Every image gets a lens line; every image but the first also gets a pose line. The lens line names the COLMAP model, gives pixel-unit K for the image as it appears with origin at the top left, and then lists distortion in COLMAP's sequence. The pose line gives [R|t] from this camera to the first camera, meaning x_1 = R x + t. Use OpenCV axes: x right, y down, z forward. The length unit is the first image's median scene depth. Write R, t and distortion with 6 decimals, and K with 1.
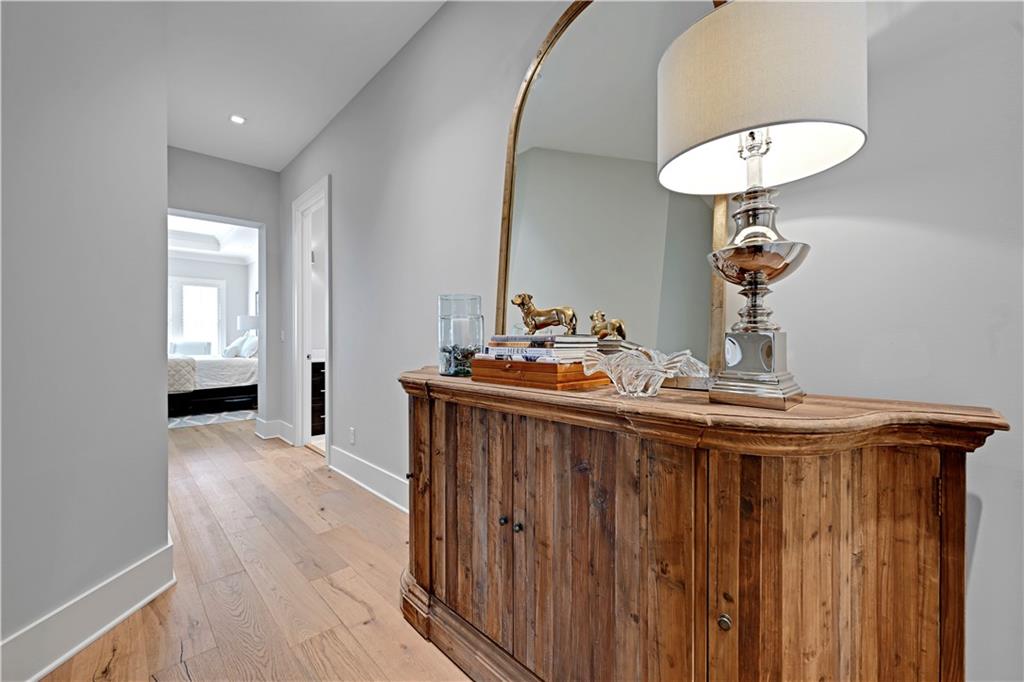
lens RADIAL K [[416.9, 0, 509.2], [0, 416.9, 340.7], [0, 0, 1]] dist [0.000730, 0.000088]
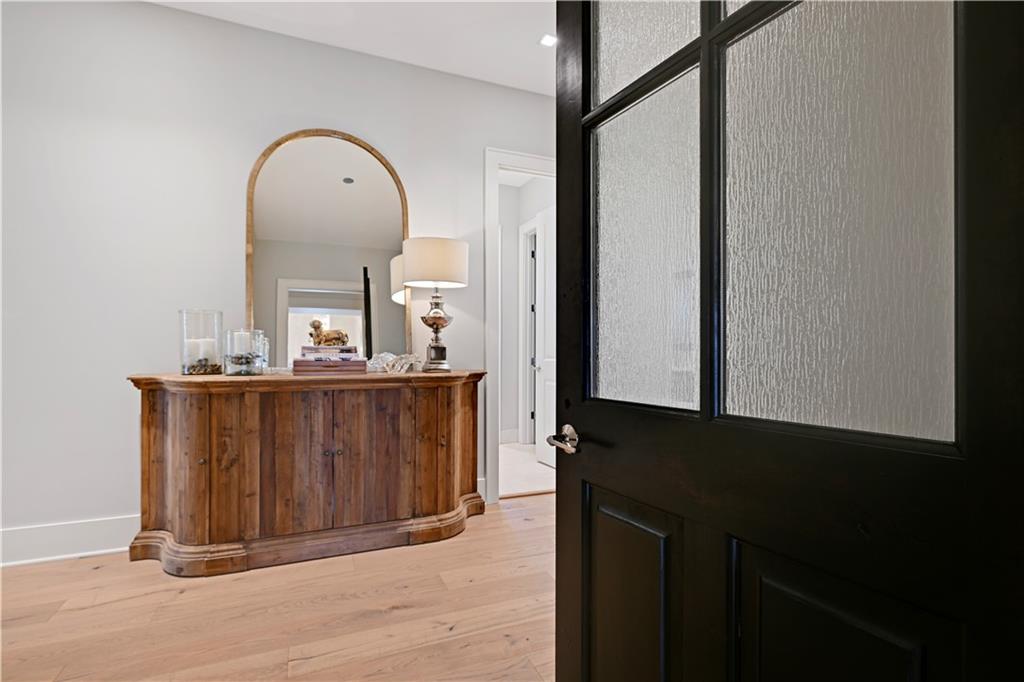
lens RADIAL K [[416.9, 0, 509.2], [0, 416.9, 340.7], [0, 0, 1]] dist [0.000730, 0.000088]
pose [[0.375903, 0.021193, 0.926417, -1.434574], [0.003105, 0.999704, -0.024130, 0.008783], [-0.926654, 0.011947, 0.375726, -0.382865]]
